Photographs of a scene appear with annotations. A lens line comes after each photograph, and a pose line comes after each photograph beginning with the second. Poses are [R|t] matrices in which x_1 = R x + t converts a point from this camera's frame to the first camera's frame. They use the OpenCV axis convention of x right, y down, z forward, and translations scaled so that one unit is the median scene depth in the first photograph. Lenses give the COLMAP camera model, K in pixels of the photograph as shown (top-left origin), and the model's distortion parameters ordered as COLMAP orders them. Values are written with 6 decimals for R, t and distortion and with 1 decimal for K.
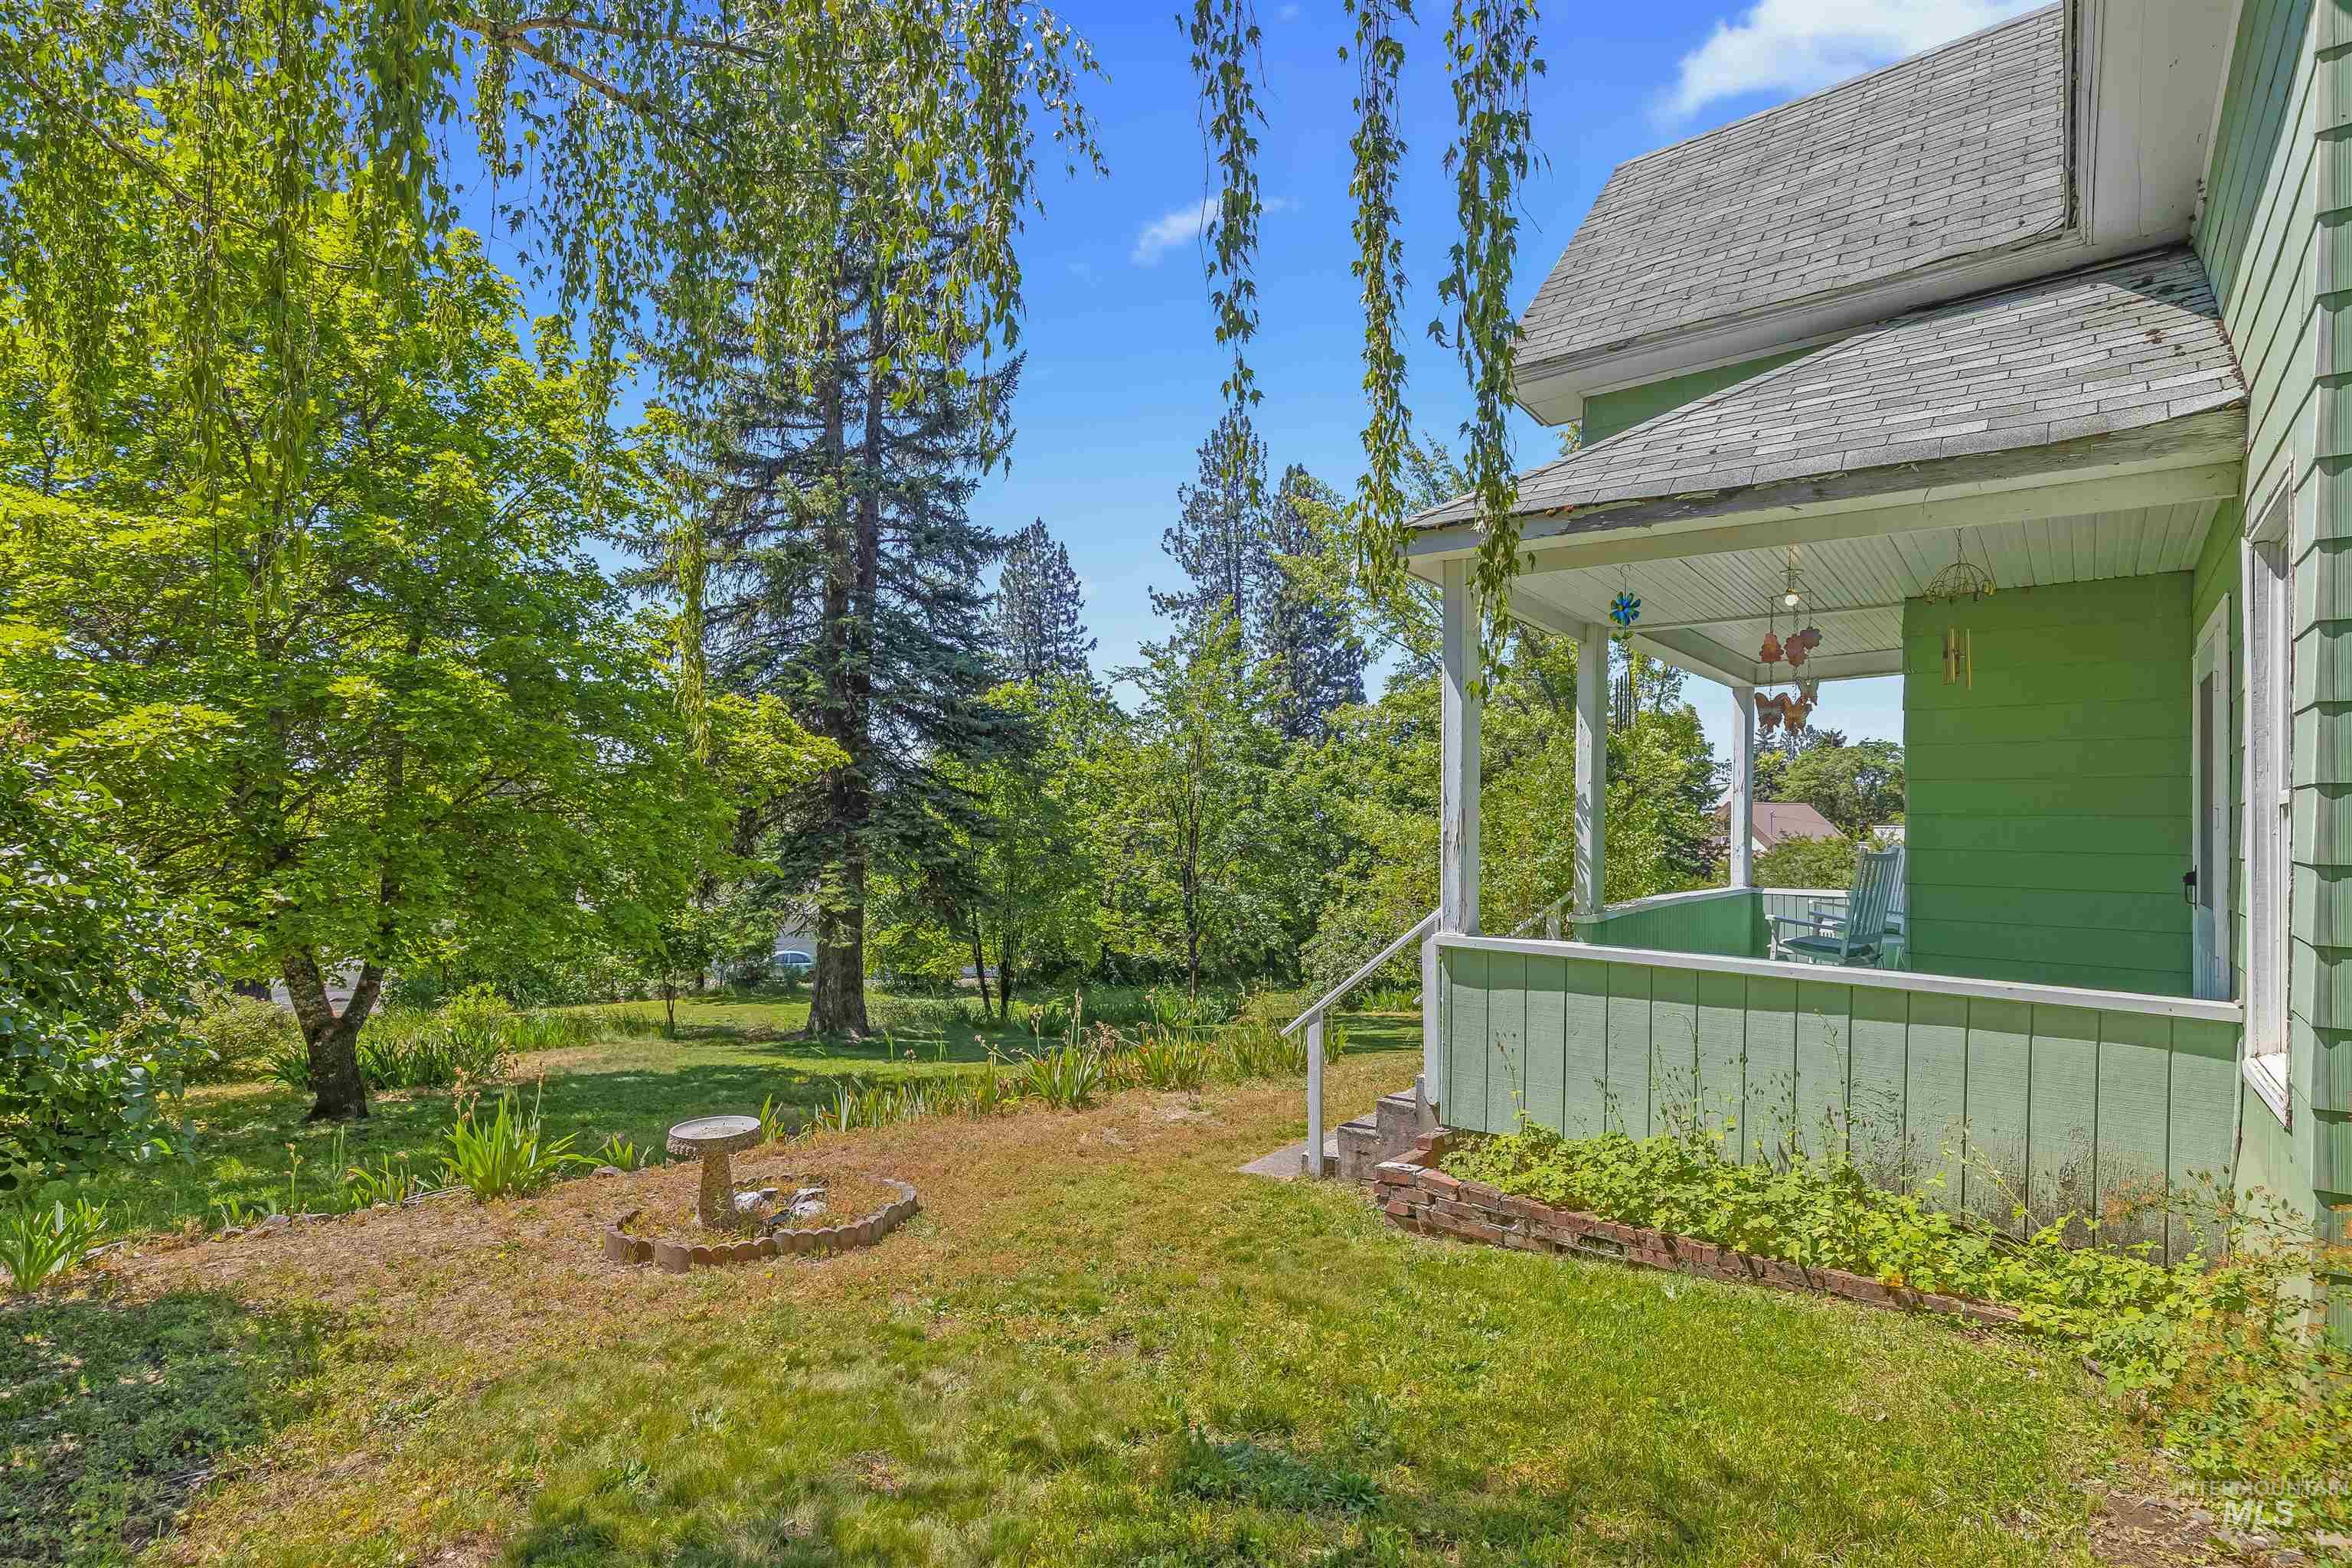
lens RADIAL K [[1095.8, 0, 1164.2], [0, 1095.8, 790.6], [0, 0, 1]] dist [-0.002001, 0.000915]
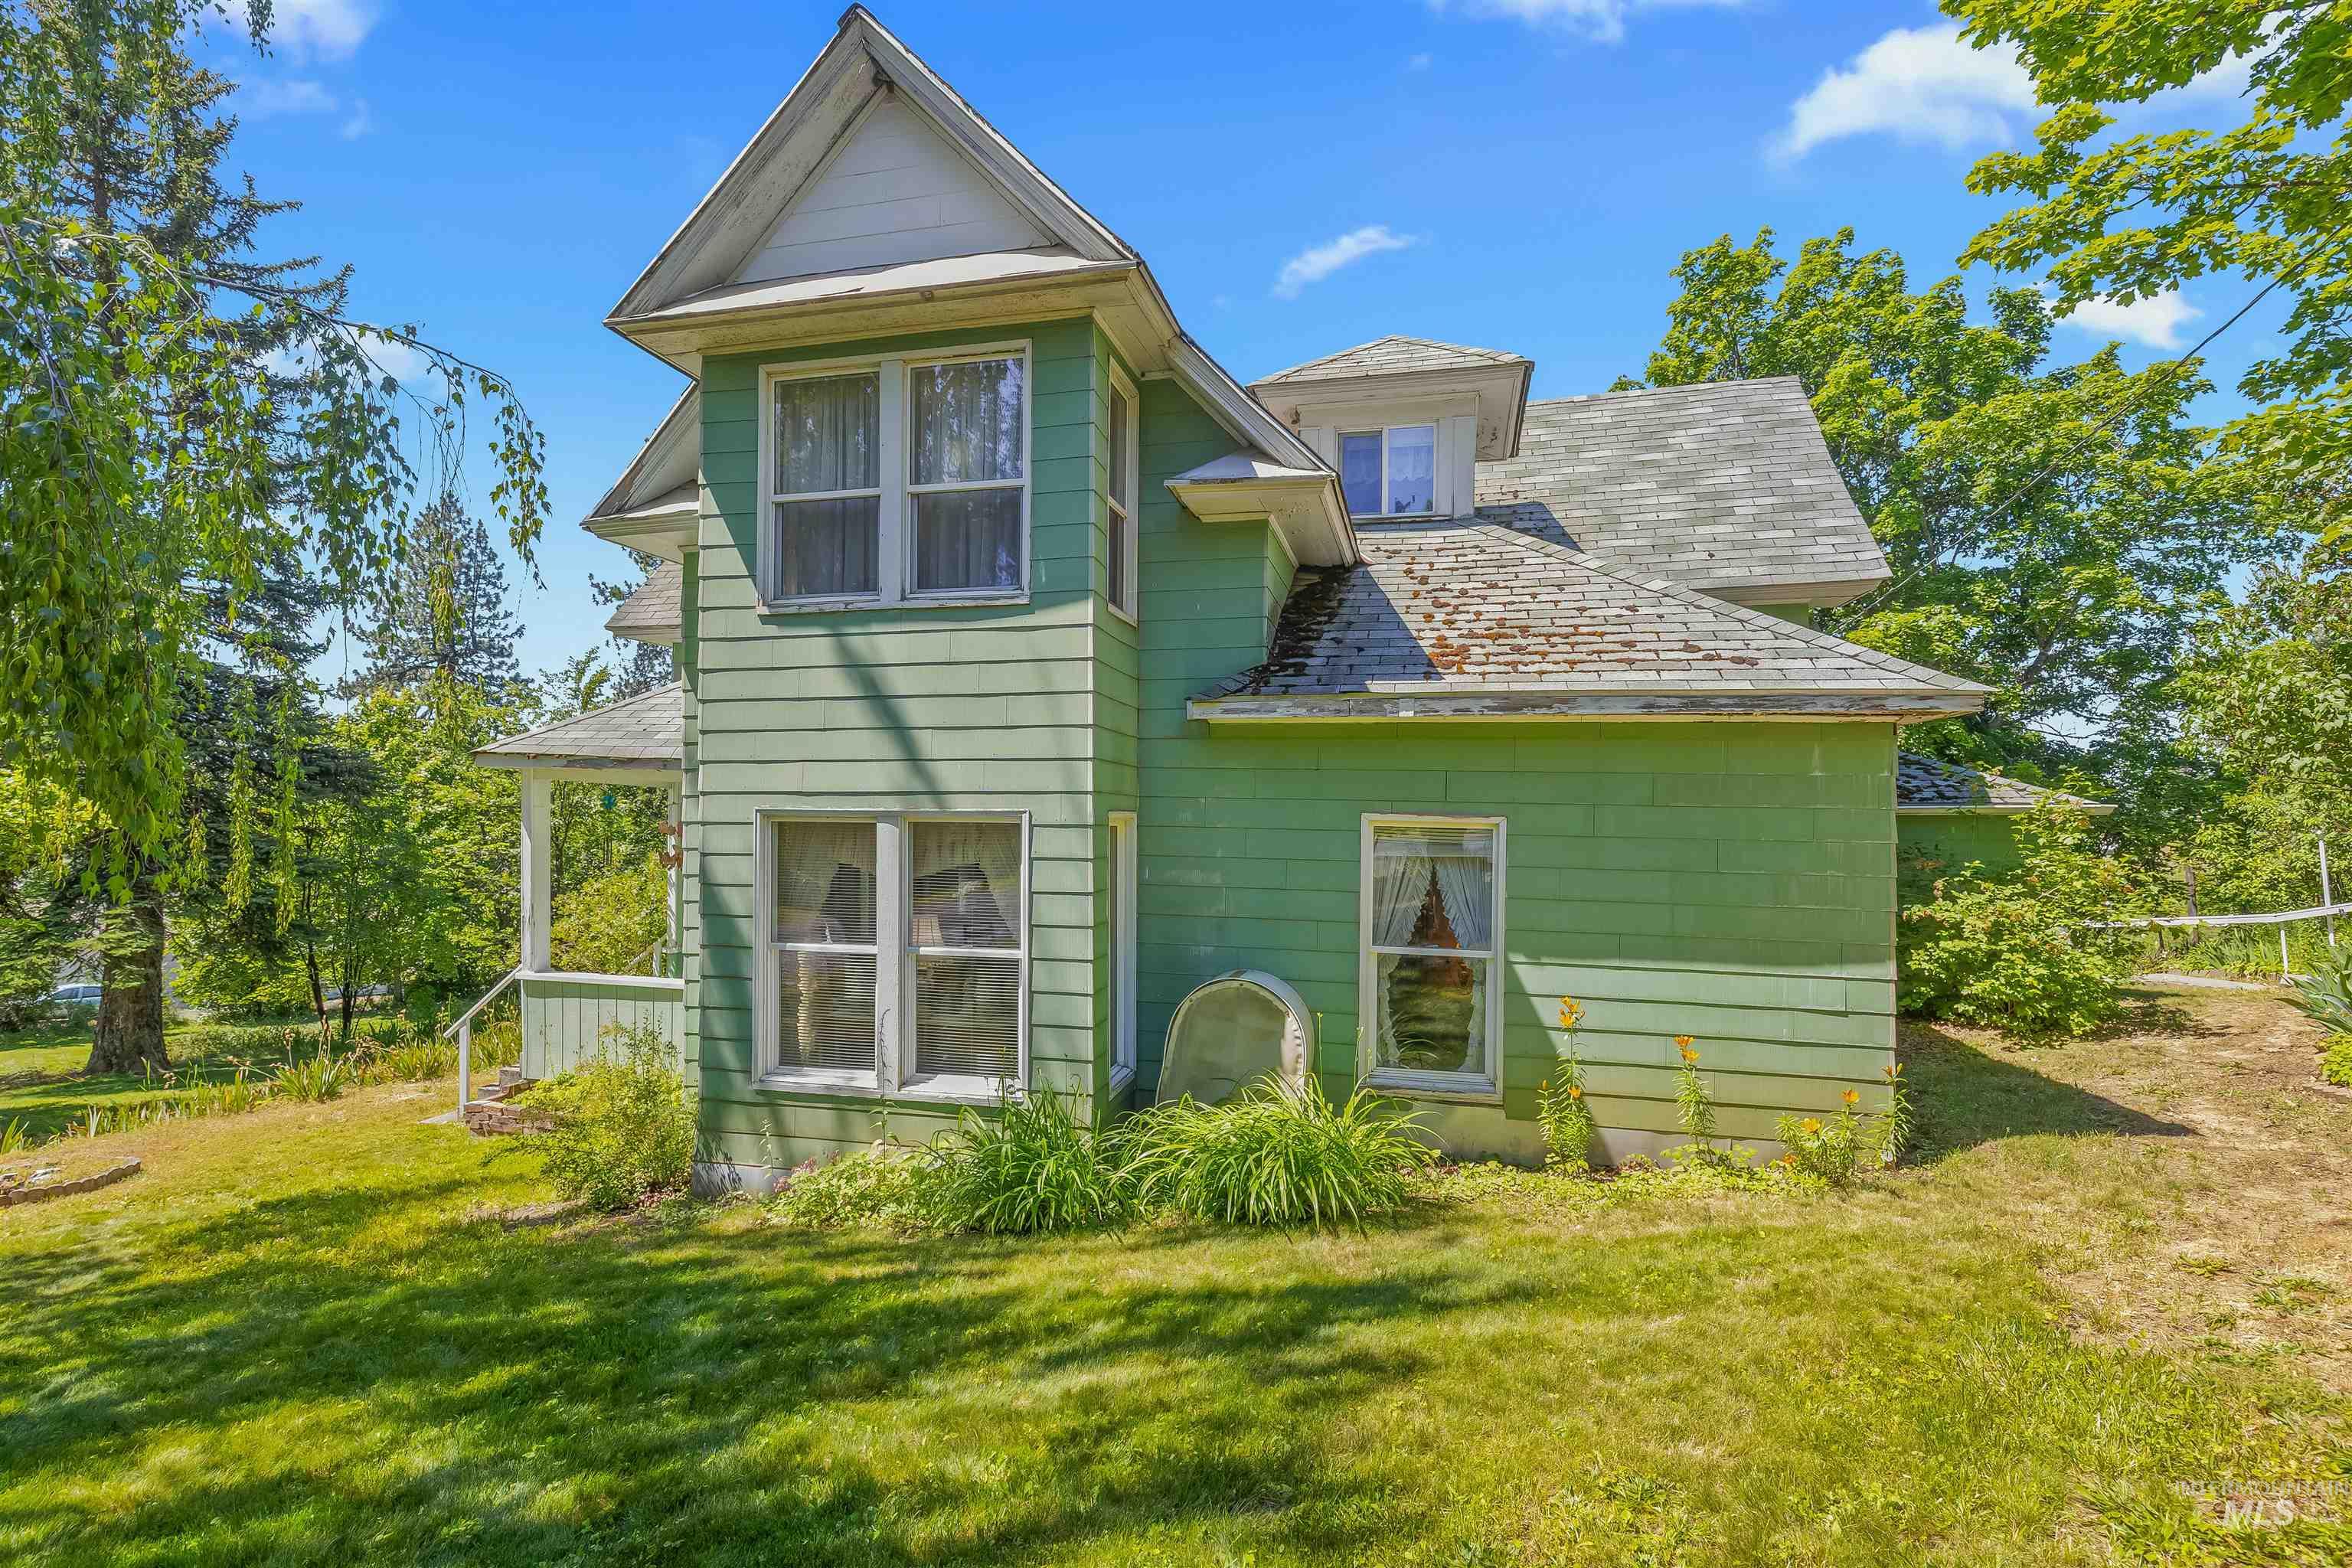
lens RADIAL K [[1095.8, 0, 1197.5], [0, 1095.8, 791.1], [0, 0, 1]] dist [-0.002001, 0.000915]
pose [[0.897943, 0.000746, 0.440112, 0.147805], [-0.010273, 0.999762, 0.019266, -0.068764], [-0.439992, -0.021821, 0.897736, -0.353631]]
